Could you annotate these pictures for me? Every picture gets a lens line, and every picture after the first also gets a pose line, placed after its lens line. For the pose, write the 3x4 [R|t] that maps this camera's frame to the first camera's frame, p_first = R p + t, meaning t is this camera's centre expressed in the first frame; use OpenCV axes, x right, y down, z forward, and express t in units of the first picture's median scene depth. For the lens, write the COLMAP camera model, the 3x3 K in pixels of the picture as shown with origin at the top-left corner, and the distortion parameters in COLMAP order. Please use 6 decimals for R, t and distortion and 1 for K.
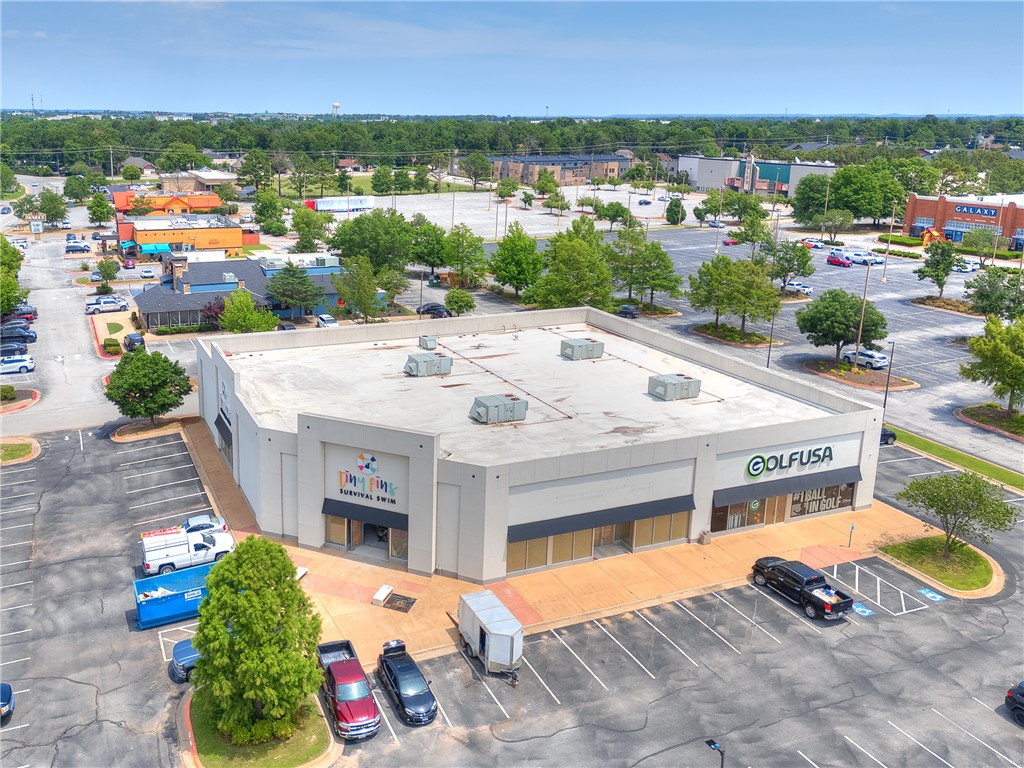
lens RADIAL K [[836.3, 0, 447.0], [0, 836.3, 393.0], [0, 0, 1]] dist [0.062052, -0.056656]
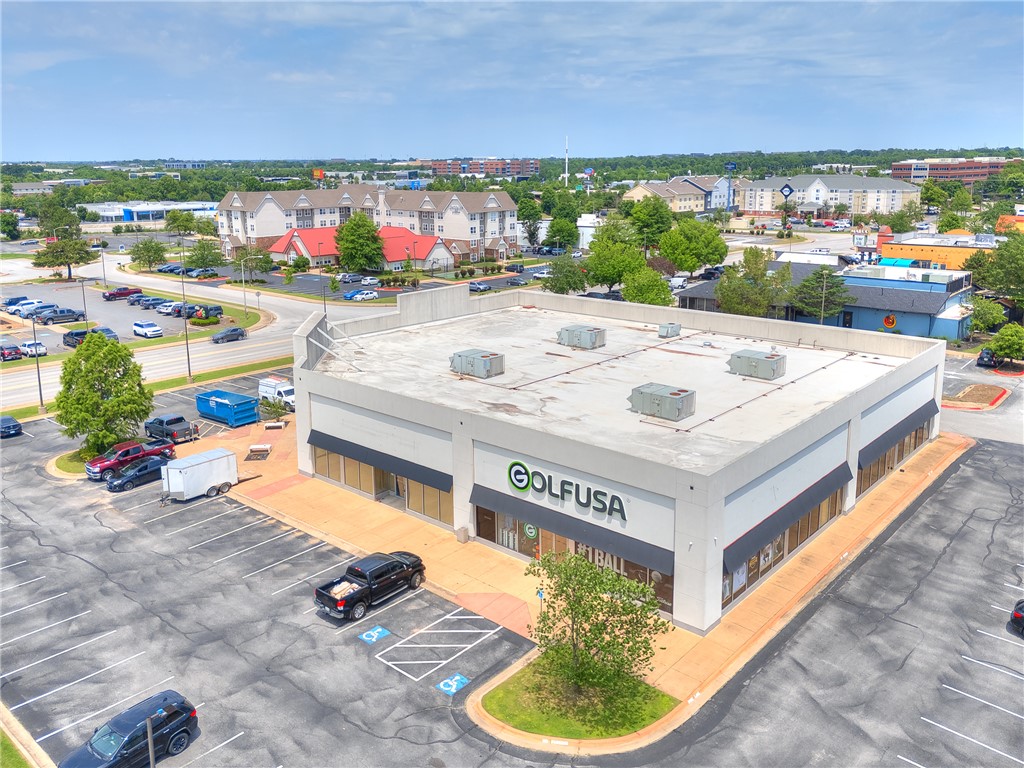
lens RADIAL K [[861.9, 0, 509.3], [0, 861.9, 384.5], [0, 0, 1]] dist [0.021649, 0.000550]
pose [[0.444319, 0.220662, -0.868268, 1.182264], [-0.271070, 0.956874, 0.104465, -0.087252], [0.853875, 0.188945, 0.484972, 0.661771]]
